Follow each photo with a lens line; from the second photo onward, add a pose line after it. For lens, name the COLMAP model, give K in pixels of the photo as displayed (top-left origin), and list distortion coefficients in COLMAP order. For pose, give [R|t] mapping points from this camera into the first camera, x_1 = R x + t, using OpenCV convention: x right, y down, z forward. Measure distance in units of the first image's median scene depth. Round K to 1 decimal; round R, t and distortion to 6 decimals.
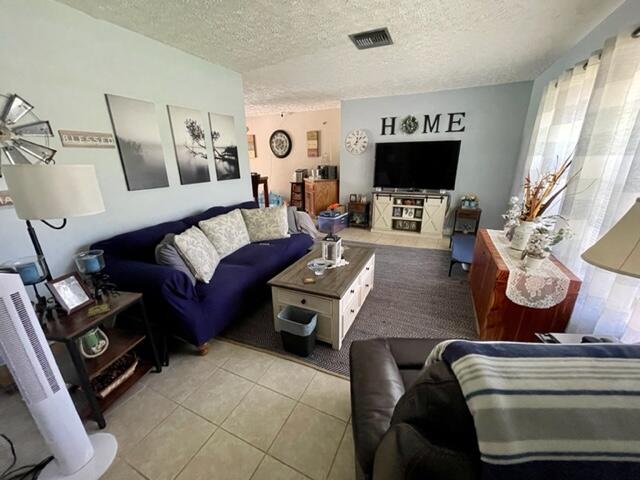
lens RADIAL K [[255.2, 0, 318.9], [0, 255.2, 240.9], [0, 0, 1]] dist [-0.009634, 0.000465]
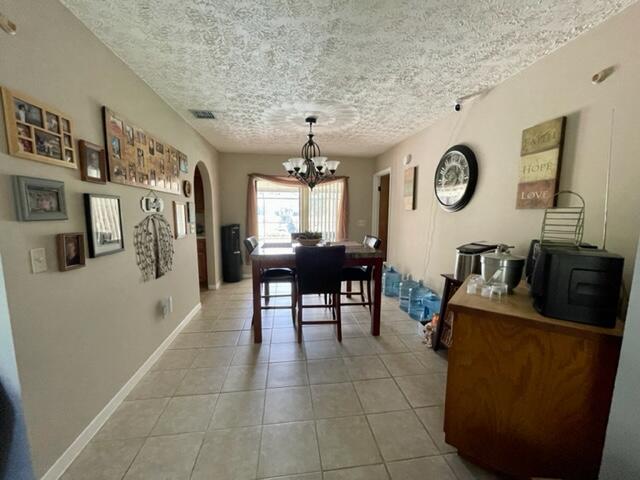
lens RADIAL K [[255.2, 0, 320.1], [0, 255.2, 242.3], [0, 0, 1]] dist [-0.009634, 0.000465]
pose [[0.533369, 0.112359, -0.838387, 0.093170], [-0.268742, 0.962296, -0.042004, -0.216563], [0.802057, 0.247714, 0.543454, 0.663364]]
